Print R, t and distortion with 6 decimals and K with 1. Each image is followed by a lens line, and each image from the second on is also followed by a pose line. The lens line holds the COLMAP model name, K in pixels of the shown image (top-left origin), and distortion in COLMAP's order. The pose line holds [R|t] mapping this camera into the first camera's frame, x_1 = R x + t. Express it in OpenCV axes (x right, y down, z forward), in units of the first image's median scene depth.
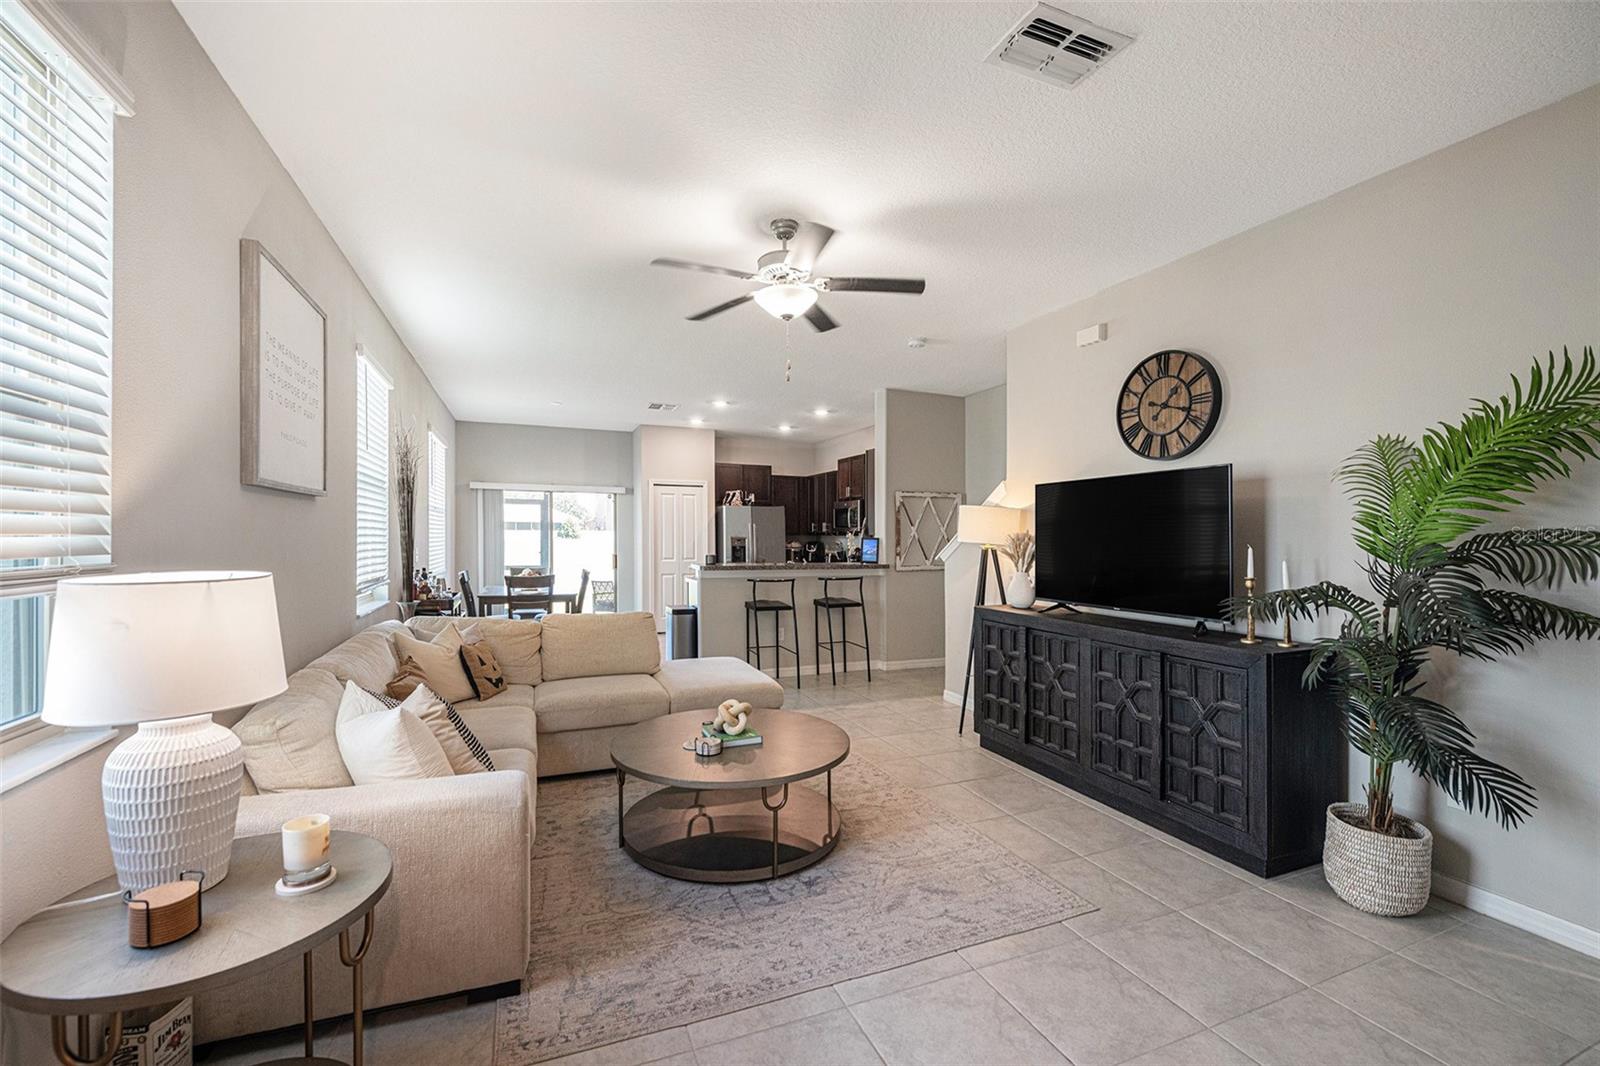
lens RADIAL K [[651.7, 0, 794.6], [0, 651.7, 532.4], [0, 0, 1]] dist [-0.001048, -0.000295]
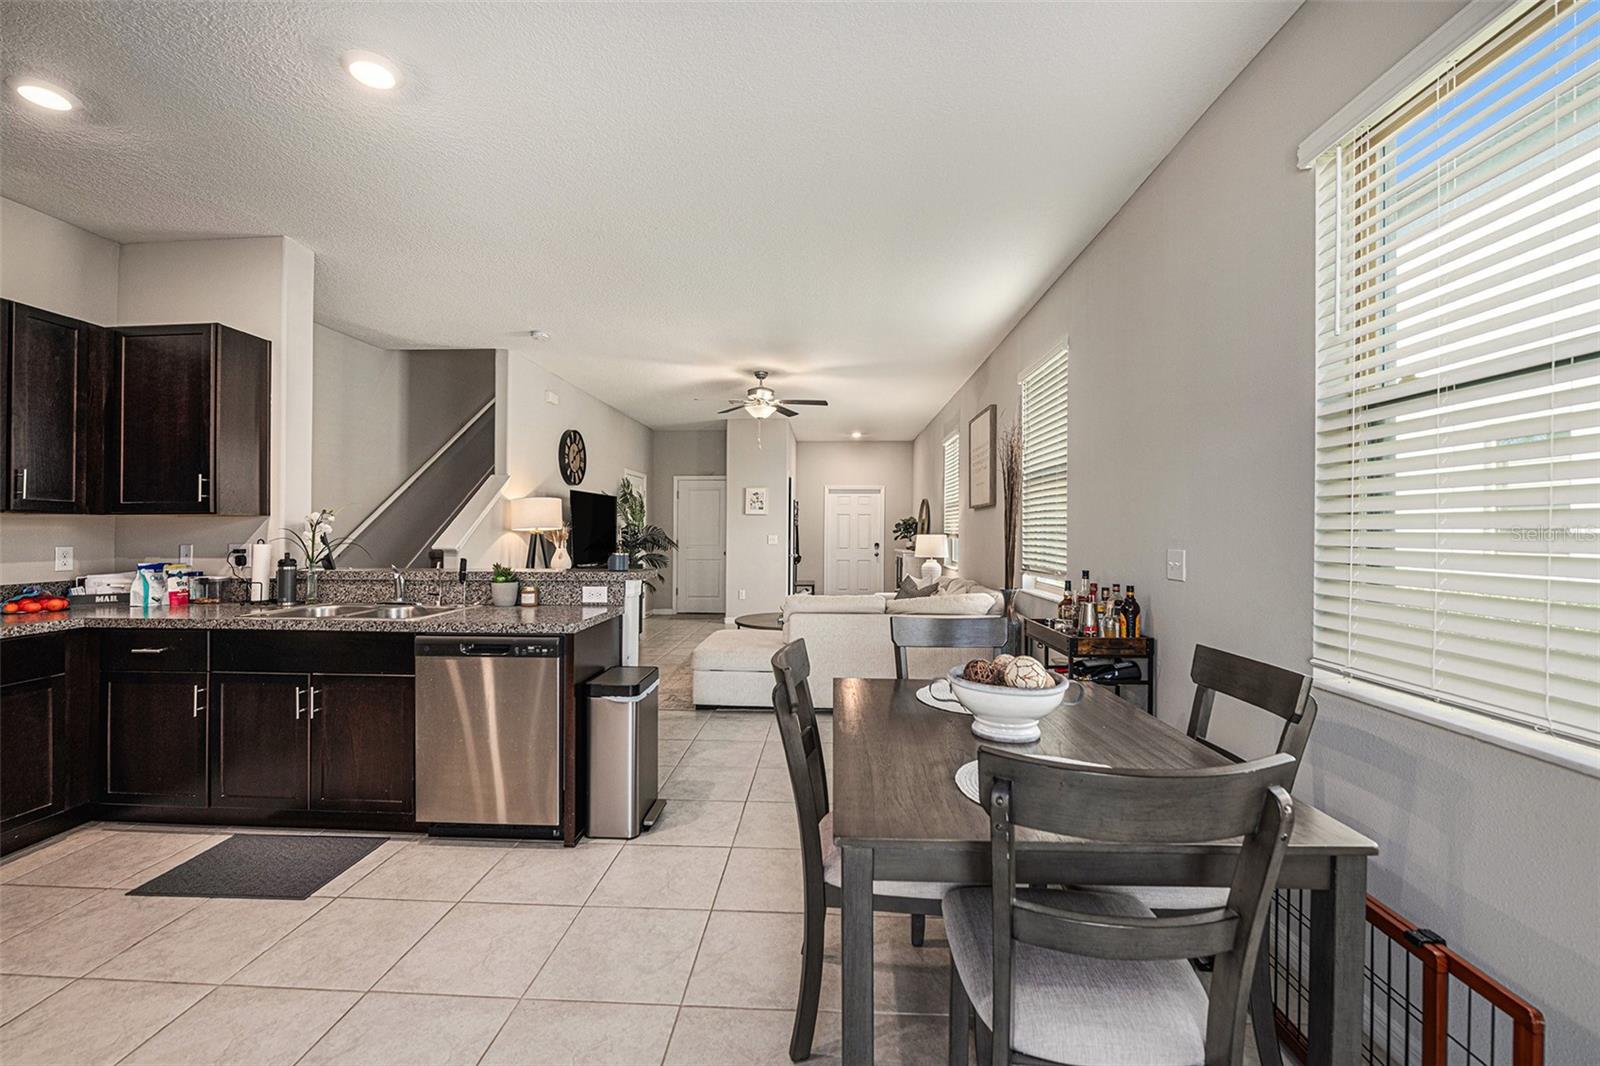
lens RADIAL K [[651.7, 0, 794.6], [0, 651.7, 532.4], [0, 0, 1]] dist [-0.001048, -0.000295]
pose [[-0.901692, -0.007140, 0.432320, -0.838935], [-0.008940, 0.999958, -0.002131, 0.026795], [-0.432286, -0.005786, -0.901718, 2.371933]]
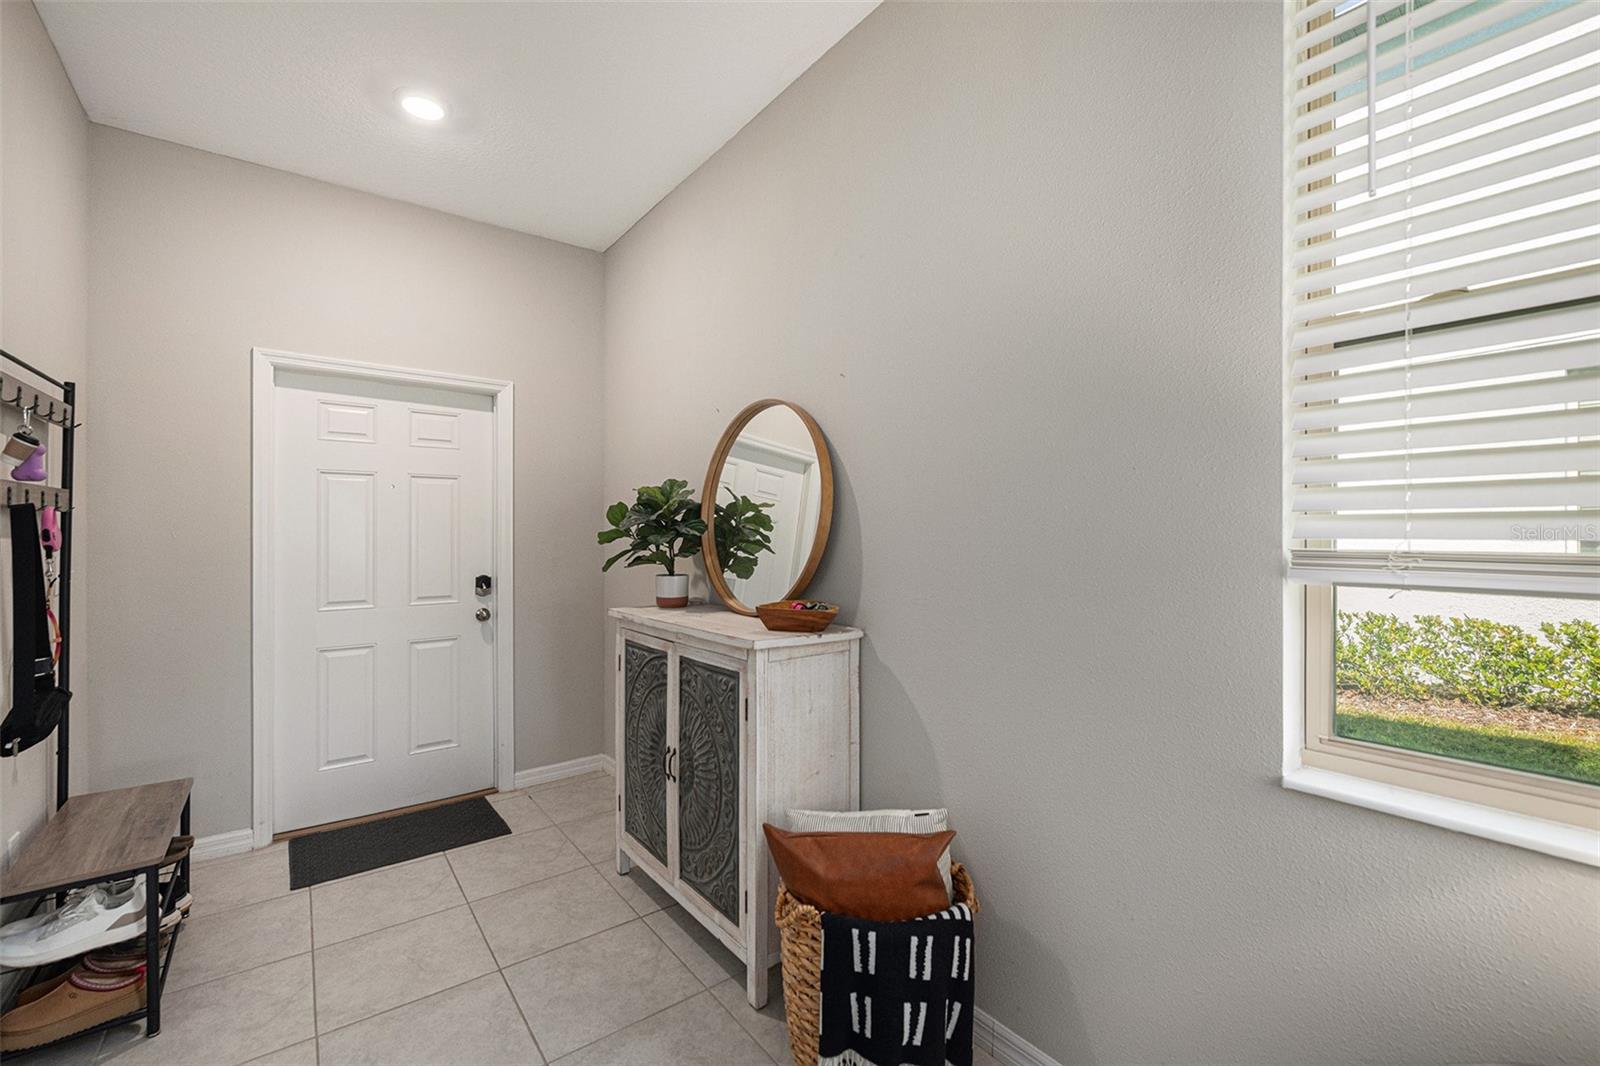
lens RADIAL K [[667.7, 0, 799.8], [0, 667.7, 545.9], [0, 0, 1]] dist [0.014873, -0.000071]
pose [[-0.965907, -0.004869, -0.258844, -0.048520], [-0.004980, 0.999988, -0.000228, 0.021479], [0.258842, 0.001069, -0.965919, 0.462681]]
